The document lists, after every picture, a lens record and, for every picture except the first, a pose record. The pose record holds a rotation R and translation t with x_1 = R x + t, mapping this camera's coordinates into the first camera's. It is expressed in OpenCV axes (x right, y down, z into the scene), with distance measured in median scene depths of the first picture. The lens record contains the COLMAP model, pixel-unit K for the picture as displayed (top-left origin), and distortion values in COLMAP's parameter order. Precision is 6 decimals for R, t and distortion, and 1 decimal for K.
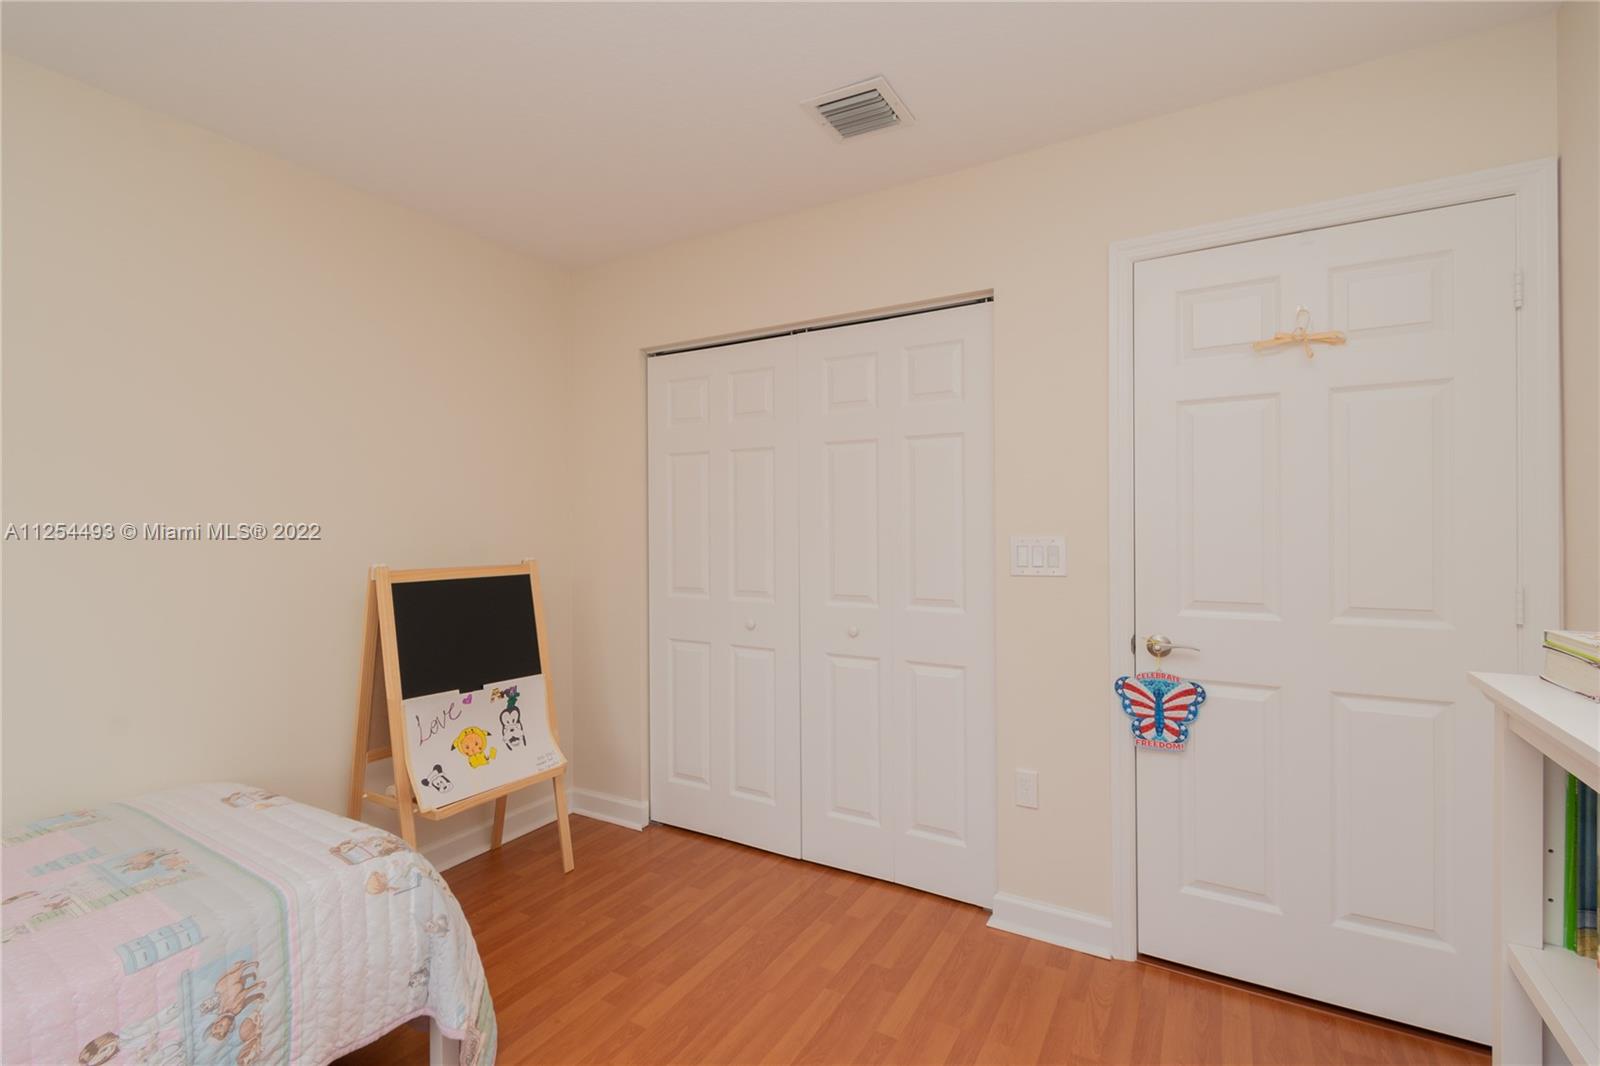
lens RADIAL K [[687.3, 0, 802.1], [0, 687.3, 545.3], [0, 0, 1]] dist [0.001816, 0.000125]
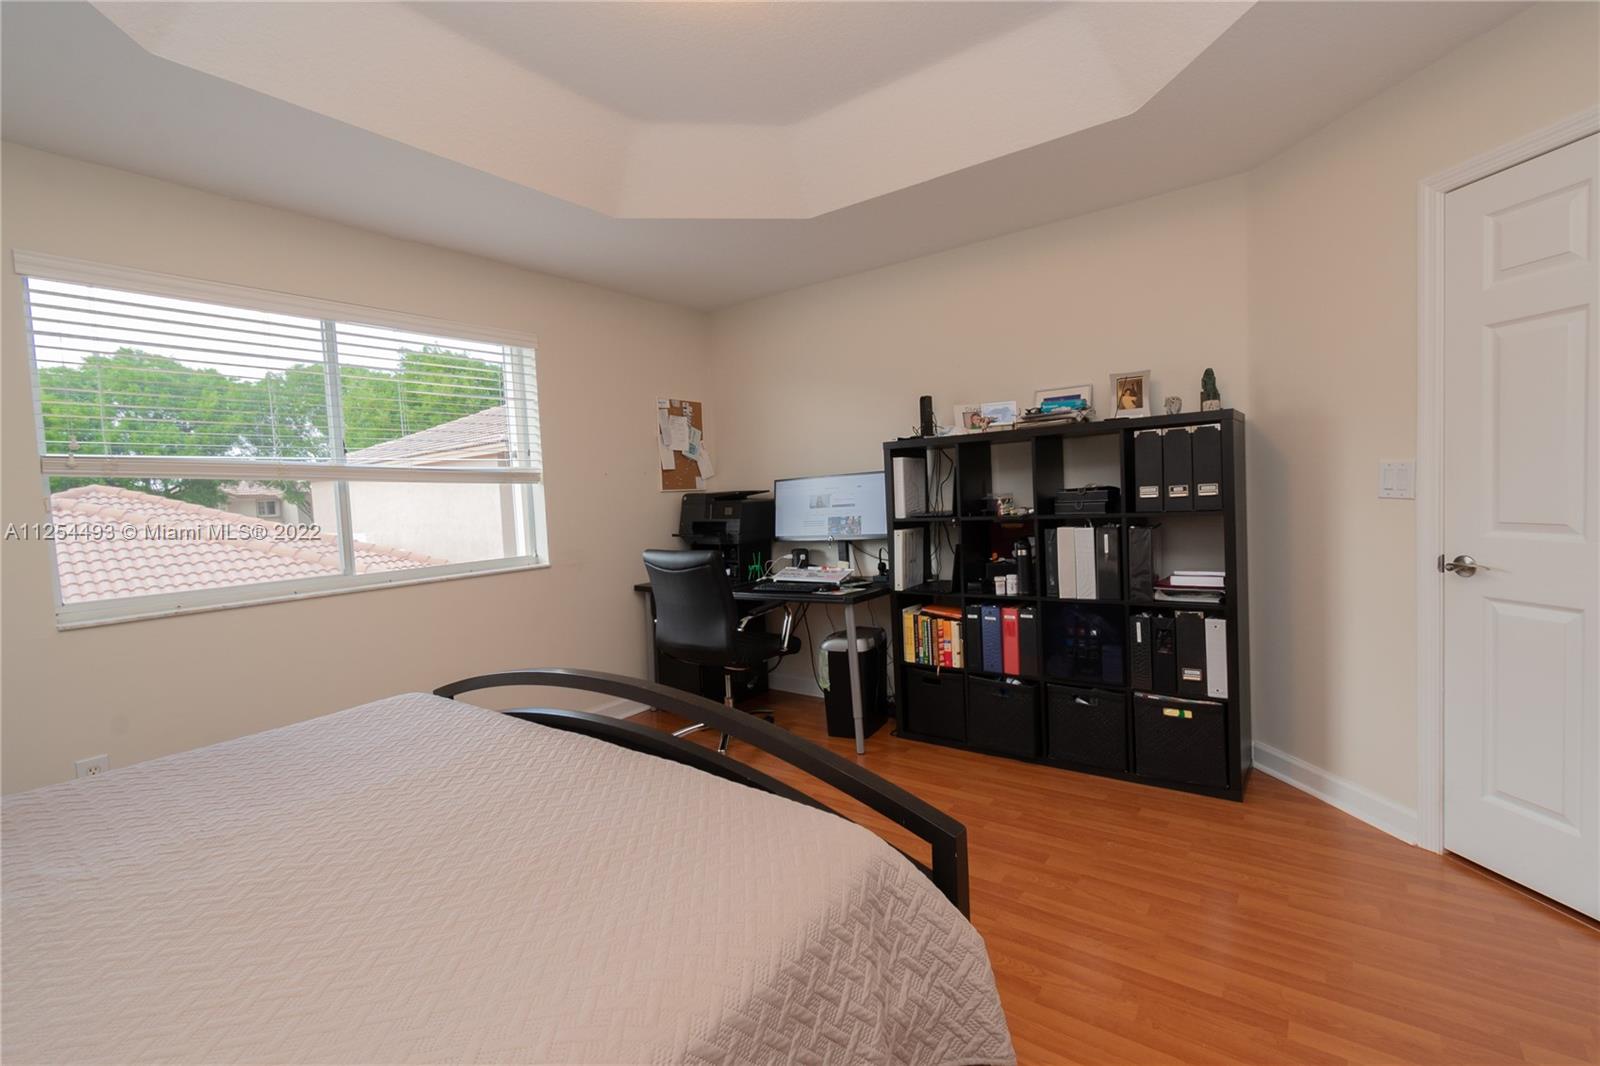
lens RADIAL K [[718.3, 0, 799.8], [0, 718.3, 528.0], [0, 0, 1]] dist [0.009855, -0.004067]
pose [[0.612728, 0.009547, -0.790236, 0.651031], [0.047713, 0.997656, 0.049048, -0.006520], [0.788852, -0.067757, 0.610837, -0.381184]]
